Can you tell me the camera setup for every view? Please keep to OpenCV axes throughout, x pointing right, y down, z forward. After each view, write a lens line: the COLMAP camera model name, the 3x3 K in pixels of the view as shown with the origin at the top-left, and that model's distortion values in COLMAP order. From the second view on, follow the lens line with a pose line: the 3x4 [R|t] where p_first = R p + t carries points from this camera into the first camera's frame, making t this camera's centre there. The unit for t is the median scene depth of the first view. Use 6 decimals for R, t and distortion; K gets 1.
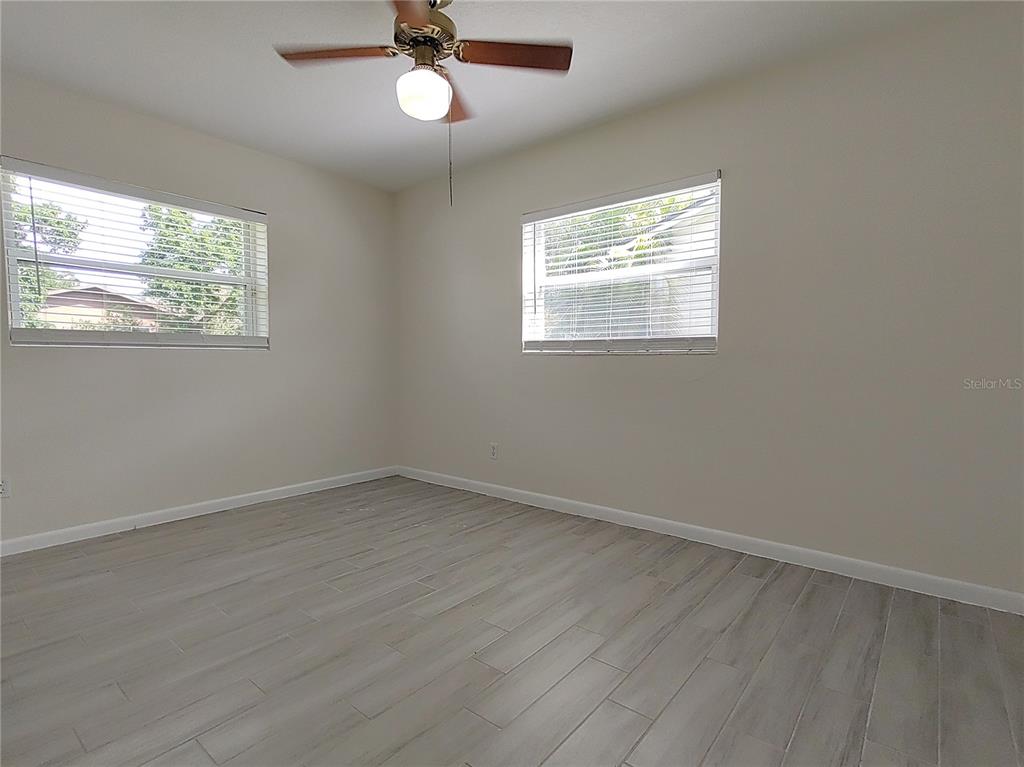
lens RADIAL K [[521.8, 0, 507.8], [0, 521.8, 383.3], [0, 0, 1]] dist [-0.000743, 0.000288]
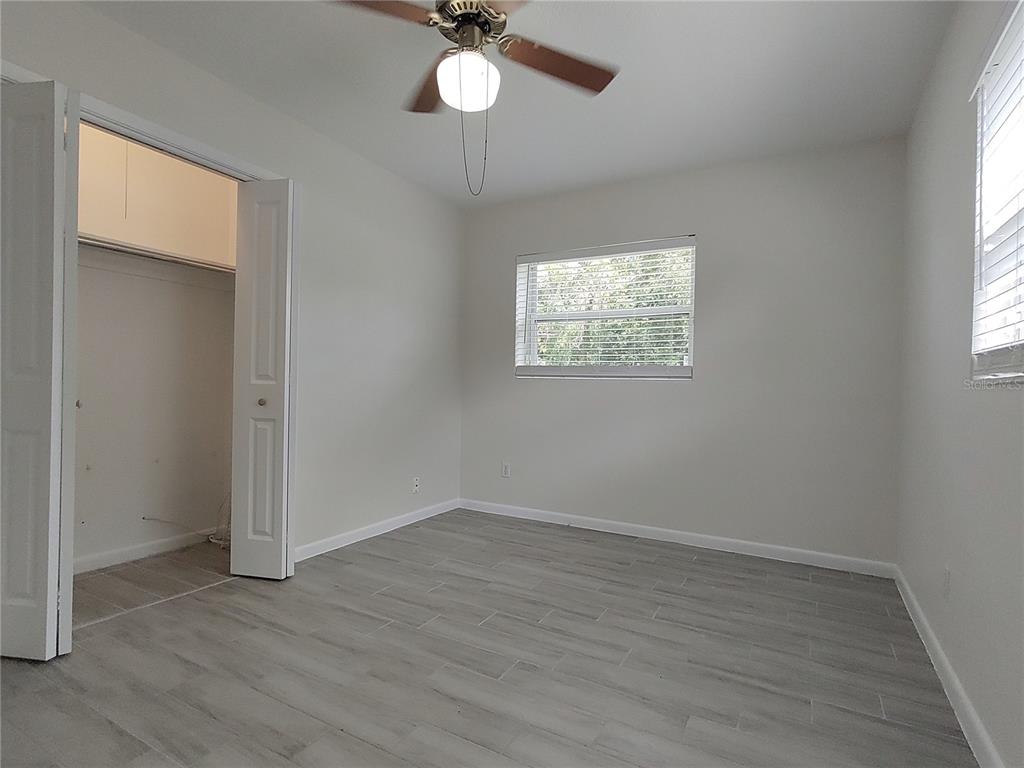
lens RADIAL K [[521.8, 0, 508.7], [0, 521.8, 383.5], [0, 0, 1]] dist [-0.000743, 0.000288]
pose [[0.174231, -0.004924, -0.984693, 0.476236], [-0.064580, 0.997778, -0.016416, -0.026102], [0.982585, 0.066451, 0.173526, 0.630451]]
